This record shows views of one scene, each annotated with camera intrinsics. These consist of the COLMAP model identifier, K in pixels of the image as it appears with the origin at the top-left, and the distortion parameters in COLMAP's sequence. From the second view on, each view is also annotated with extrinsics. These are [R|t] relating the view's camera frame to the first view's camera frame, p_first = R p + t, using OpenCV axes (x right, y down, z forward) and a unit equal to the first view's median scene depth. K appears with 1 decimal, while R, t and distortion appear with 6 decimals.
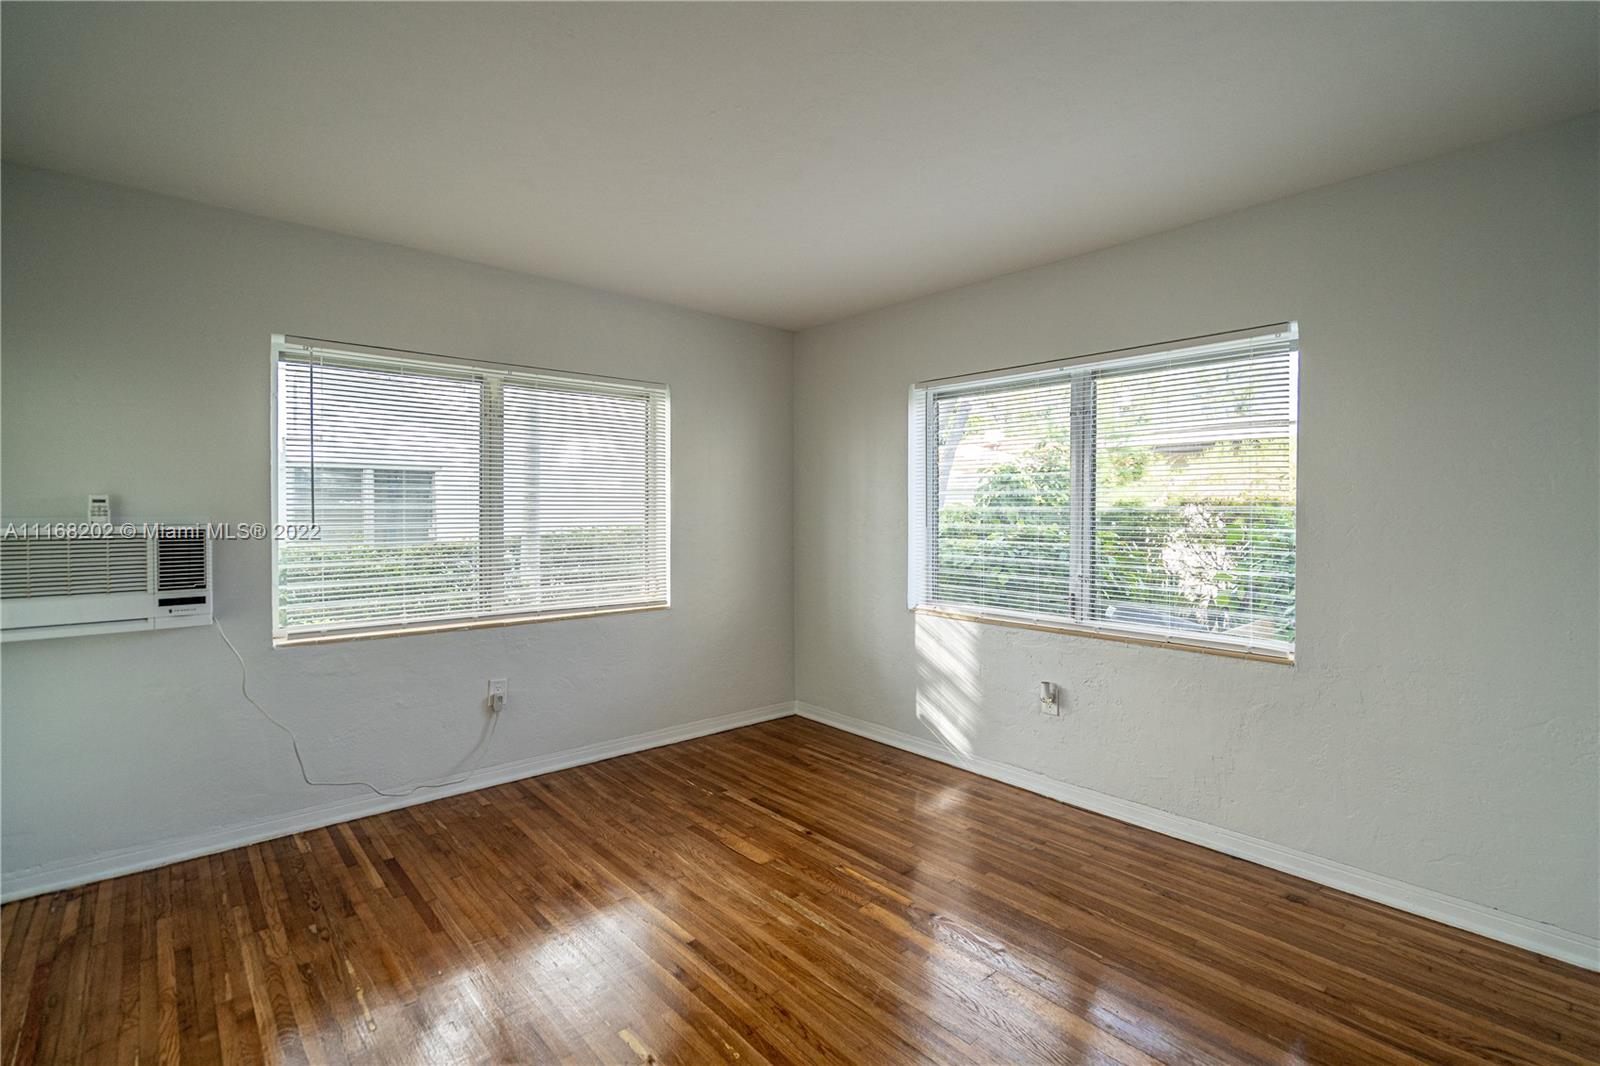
lens RADIAL K [[735.4, 0, 815.5], [0, 735.4, 521.4], [0, 0, 1]] dist [0.001316, 0.000737]
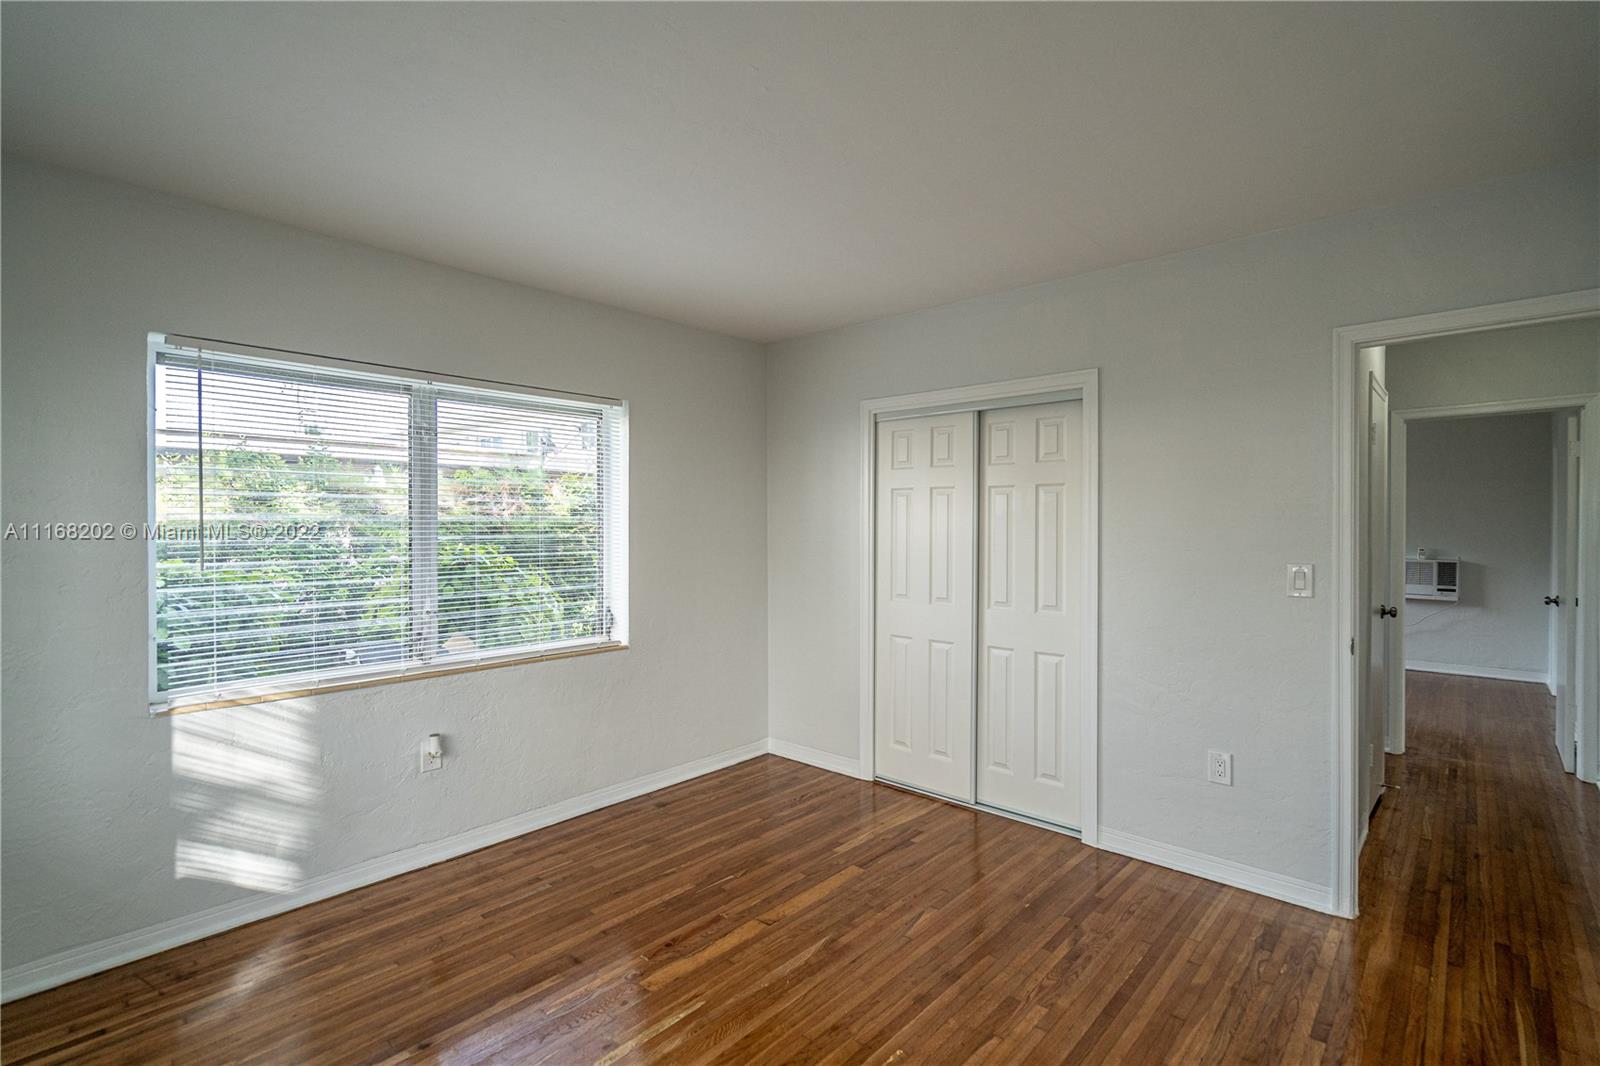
lens RADIAL K [[735.4, 0, 792.2], [0, 735.4, 530.4], [0, 0, 1]] dist [0.001316, 0.000737]
pose [[-0.105997, -0.004850, 0.994355, -0.619609], [0.010288, 0.999929, 0.005974, -0.028061], [-0.994313, 0.010863, -0.105940, 0.670804]]
